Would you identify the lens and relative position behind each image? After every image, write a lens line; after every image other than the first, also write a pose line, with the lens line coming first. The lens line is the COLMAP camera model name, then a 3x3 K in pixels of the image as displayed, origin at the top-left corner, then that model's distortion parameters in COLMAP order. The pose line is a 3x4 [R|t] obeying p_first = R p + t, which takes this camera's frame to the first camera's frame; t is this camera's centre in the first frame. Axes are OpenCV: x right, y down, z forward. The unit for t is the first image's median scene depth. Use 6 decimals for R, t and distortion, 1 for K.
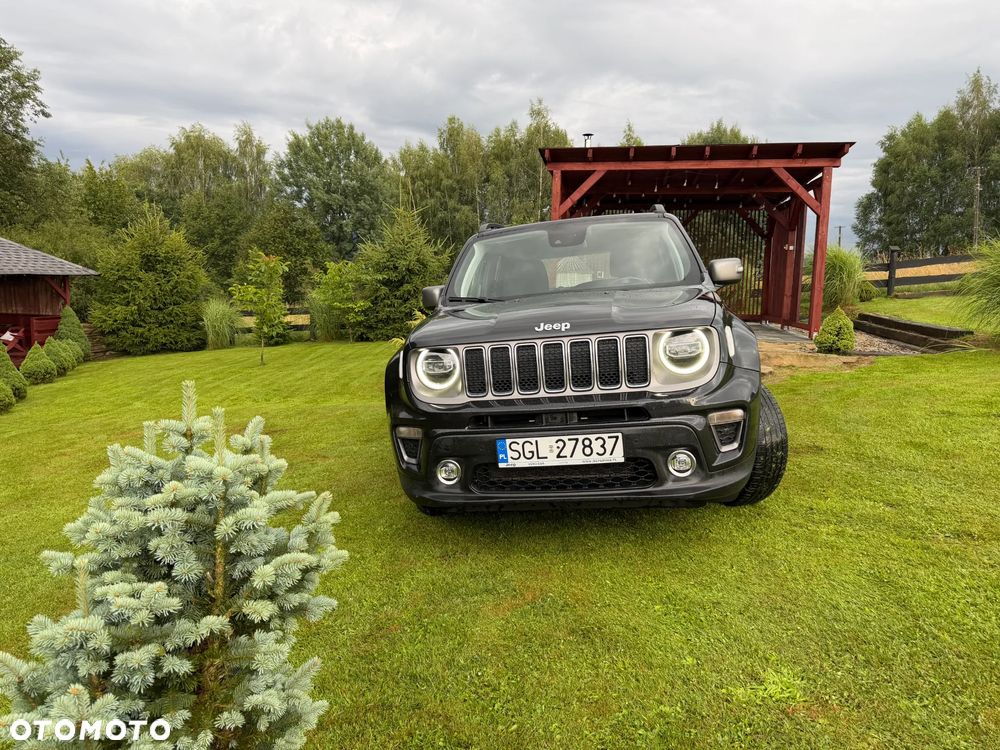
lens RADIAL K [[717.8, 0, 486.6], [0, 717.8, 384.8], [0, 0, 1]] dist [0.046365, -0.053625]
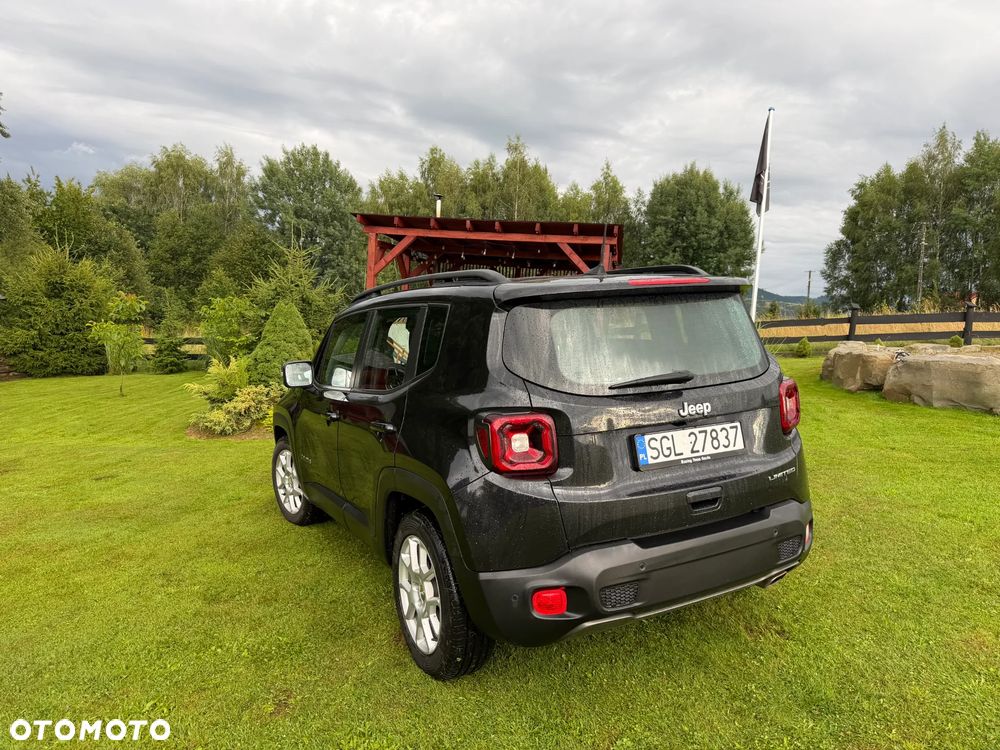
lens RADIAL K [[717.8, 0, 502.1], [0, 717.8, 398.1], [0, 0, 1]] dist [0.046365, -0.053625]
pose [[0.999040, 0.043676, 0.003281, 0.184473], [-0.043636, 0.998982, -0.011431, -0.027473], [-0.003777, 0.011277, 0.999929, -0.052567]]
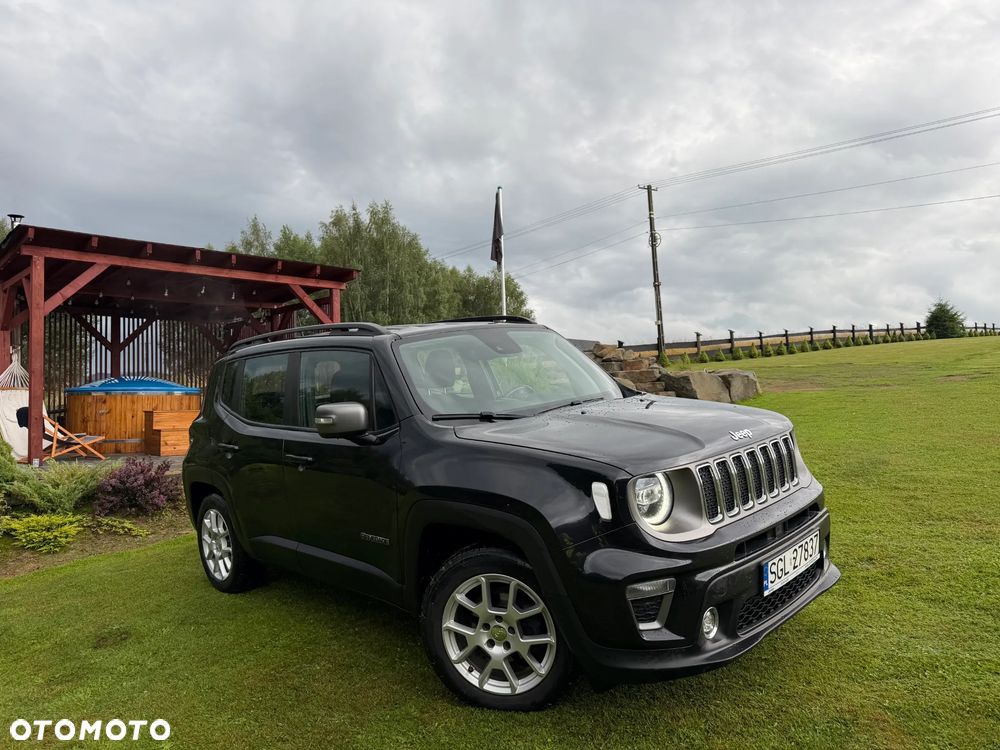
lens RADIAL K [[717.8, 0, 508.5], [0, 717.8, 375.5], [0, 0, 1]] dist [0.046365, -0.053625]
pose [[0.569619, -0.001679, 0.821907, -0.151480], [0.141704, 0.985224, -0.096194, -0.019080], [-0.809602, 0.171261, 0.561440, 0.119446]]
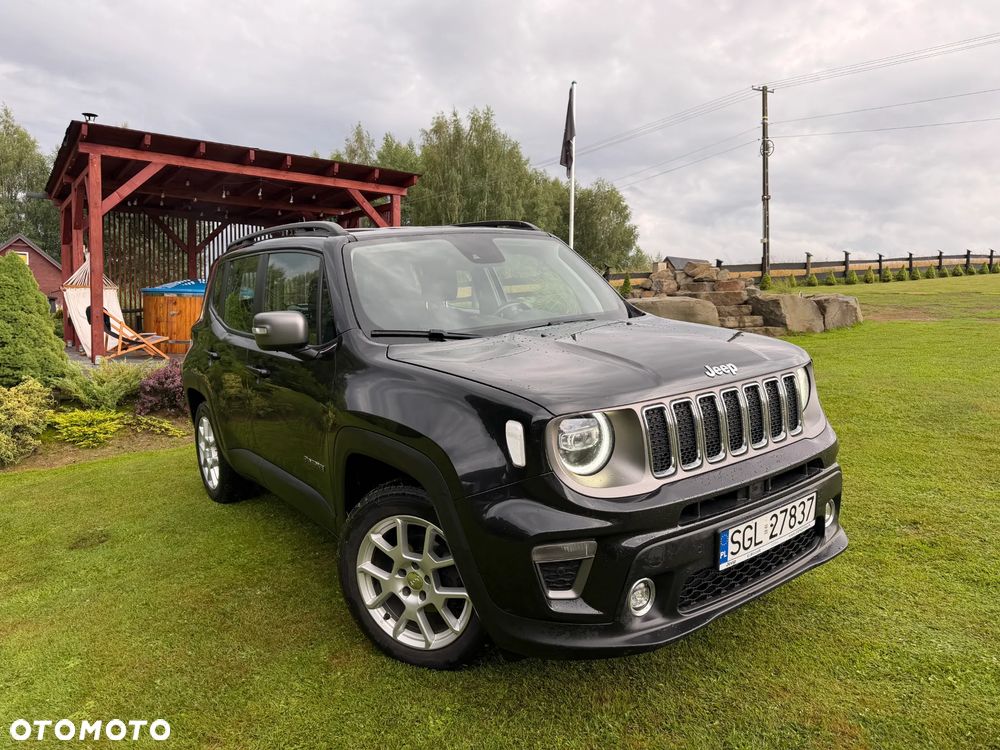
lens RADIAL K [[717.8, 0, 510.7], [0, 717.8, 382.2], [0, 0, 1]] dist [0.046365, -0.053625]
pose [[0.681276, -0.070656, 0.728609, -0.107731], [0.091876, 0.995713, 0.010651, -0.016770], [-0.726238, 0.059686, 0.684847, 0.109063]]
